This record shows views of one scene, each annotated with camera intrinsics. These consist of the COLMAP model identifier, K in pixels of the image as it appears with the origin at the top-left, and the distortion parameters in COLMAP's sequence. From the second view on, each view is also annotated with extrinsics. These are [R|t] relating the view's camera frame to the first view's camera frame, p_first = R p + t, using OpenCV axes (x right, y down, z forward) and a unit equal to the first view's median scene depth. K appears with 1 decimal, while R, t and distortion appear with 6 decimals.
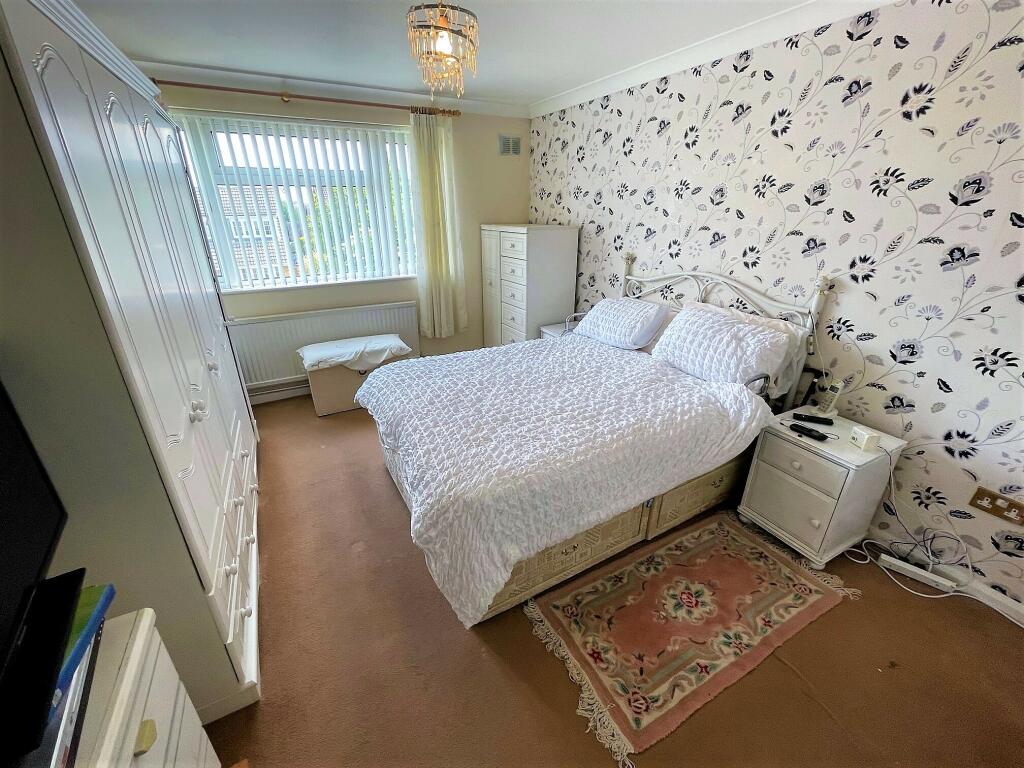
lens RADIAL K [[425.6, 0, 505.8], [0, 425.6, 385.7], [0, 0, 1]] dist [-0.001061, 0.000502]
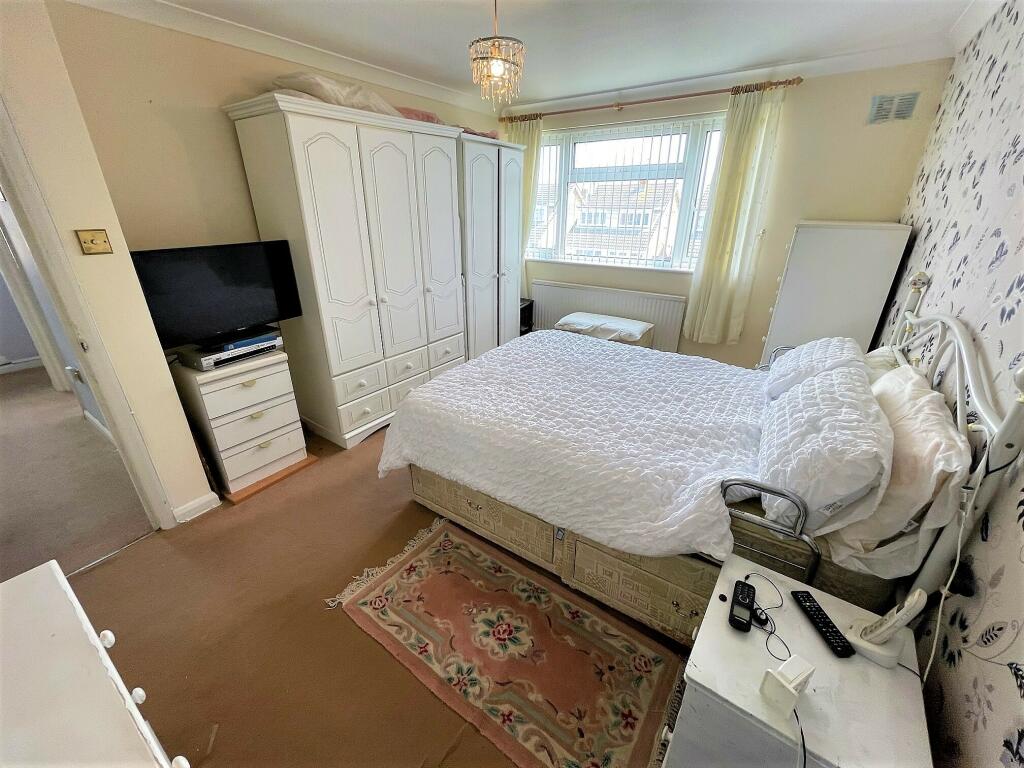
lens RADIAL K [[425.6, 0, 505.8], [0, 425.6, 385.7], [0, 0, 1]] dist [-0.001061, 0.000502]
pose [[0.416467, 0.359948, -0.834861, 0.958716], [-0.354539, 0.909885, 0.215434, -0.157923], [0.837173, 0.206270, 0.506552, 0.428668]]
